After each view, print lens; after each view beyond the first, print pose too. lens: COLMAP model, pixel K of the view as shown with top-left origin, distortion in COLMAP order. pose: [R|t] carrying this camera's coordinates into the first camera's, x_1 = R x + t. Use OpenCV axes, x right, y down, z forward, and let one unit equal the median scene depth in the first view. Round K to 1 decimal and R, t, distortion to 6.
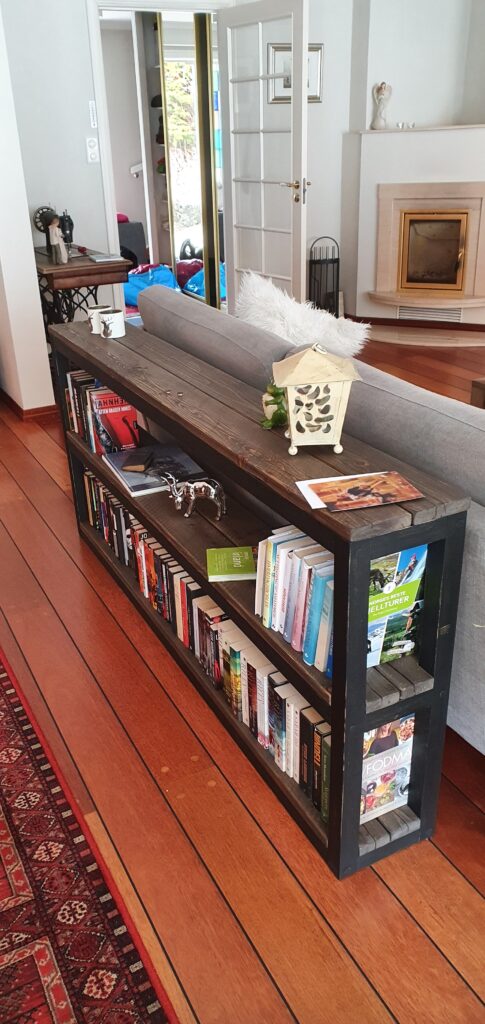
lens RADIAL K [[815.0, 0, 217.2], [0, 815.0, 511.6], [0, 0, 1]] dist [0.208128, -0.718600]
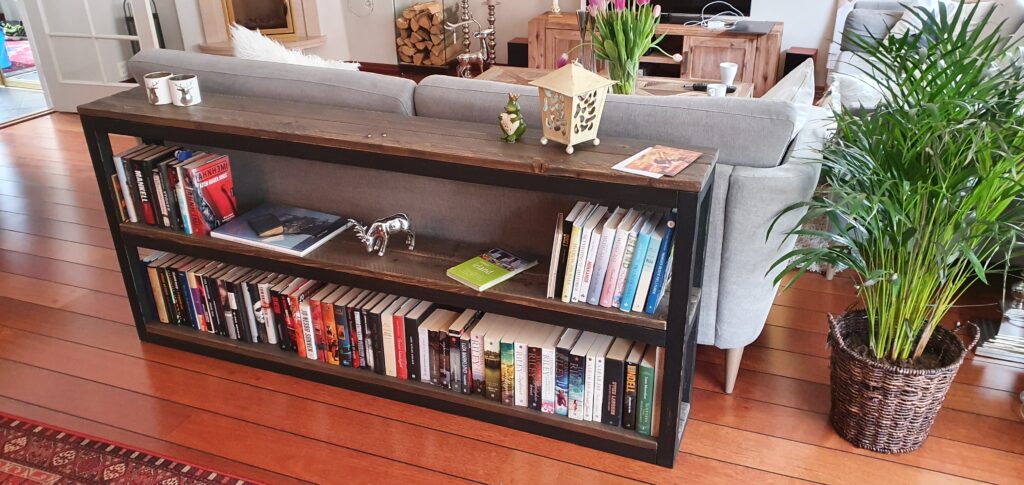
lens RADIAL K [[815.0, 0, 529.6], [0, 815.0, 246.8], [0, 0, 1]] dist [0.208128, -0.718600]
pose [[0.721520, -0.264307, 0.639962, -0.694679], [0.273018, 0.957990, 0.087843, -0.054067], [-0.636295, 0.111341, 0.763369, 0.112707]]
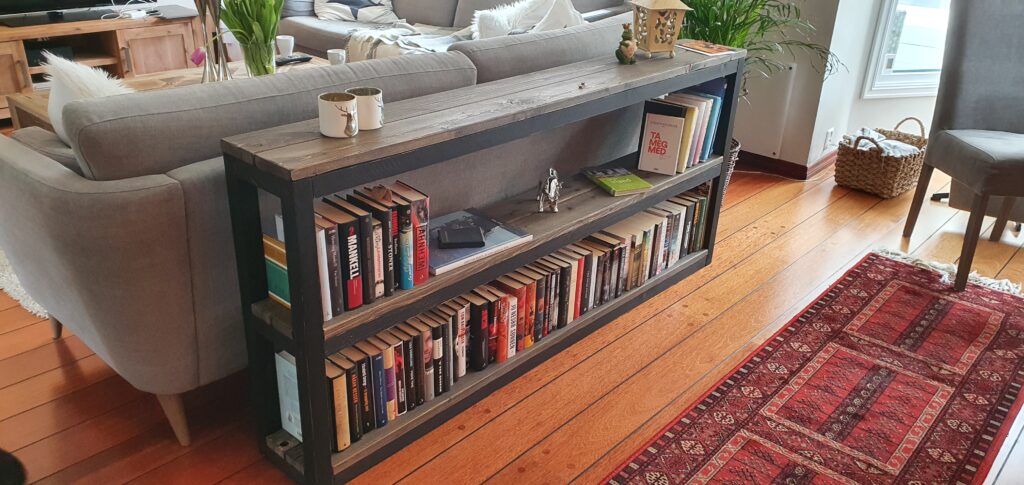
lens RADIAL K [[815.0, 0, 529.6], [0, 815.0, 246.8], [0, 0, 1]] dist [0.208128, -0.718600]
pose [[-0.400492, -0.346562, 0.848234, -1.169070], [0.381771, 0.778430, 0.498295, -0.619329], [-0.832981, 0.523395, -0.179447, 1.532969]]
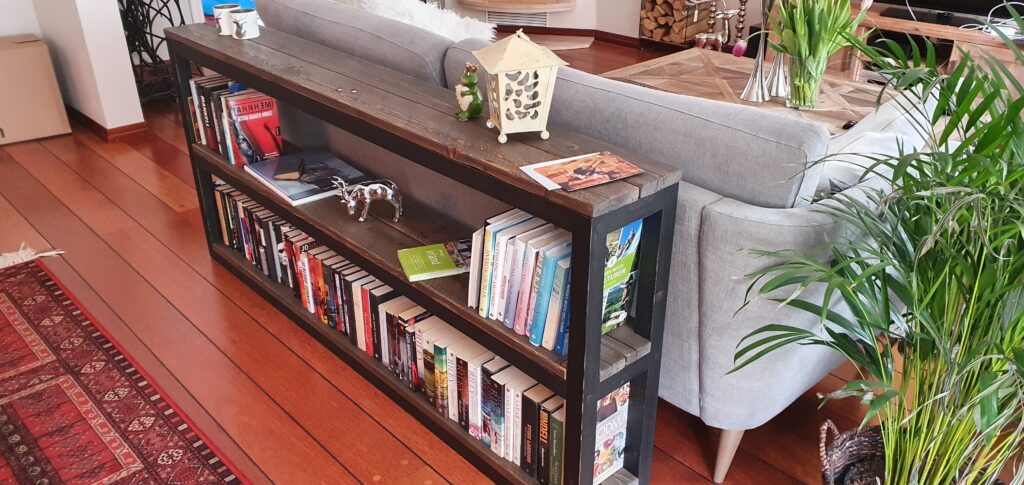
lens RADIAL K [[815.0, 0, 529.6], [0, 815.0, 246.8], [0, 0, 1]] dist [0.208128, -0.718600]
pose [[0.953361, -0.092063, 0.287450, -0.161103], [0.084872, 0.995690, 0.037404, 0.021157], [-0.289654, -0.011263, 0.957065, 0.019603]]
